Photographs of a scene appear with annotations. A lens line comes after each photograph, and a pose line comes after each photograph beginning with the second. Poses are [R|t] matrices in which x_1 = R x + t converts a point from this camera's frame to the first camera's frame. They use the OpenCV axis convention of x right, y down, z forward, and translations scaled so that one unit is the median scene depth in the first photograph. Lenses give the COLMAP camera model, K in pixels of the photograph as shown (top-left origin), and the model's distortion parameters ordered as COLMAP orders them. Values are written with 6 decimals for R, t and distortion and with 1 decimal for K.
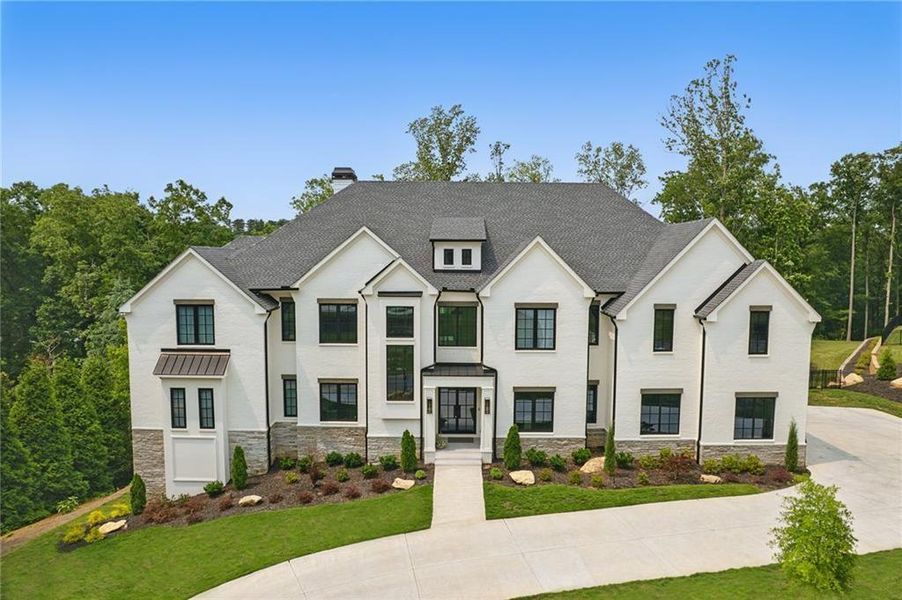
lens RADIAL K [[572.0, 0, 451.0], [0, 572.0, 300.0], [0, 0, 1]] dist [-0.029284, 0.001281]
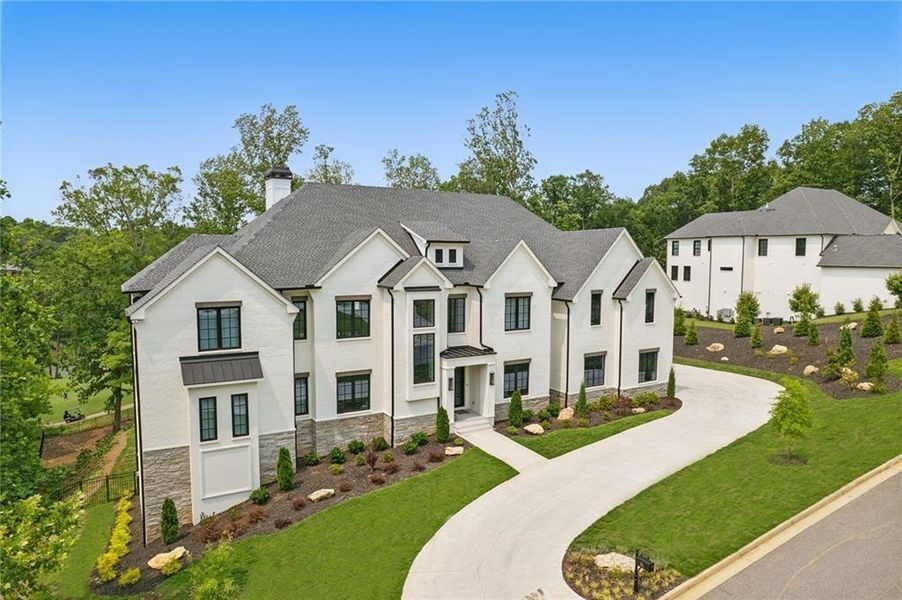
lens RADIAL K [[551.8, 0, 451.0], [0, 551.8, 300.0], [0, 0, 1]] dist [-0.028177, -0.000797]
pose [[0.867769, -0.040274, 0.495334, -0.570199], [0.036361, 0.999185, 0.017540, -0.005496], [-0.495636, 0.002791, 0.868526, 0.025151]]
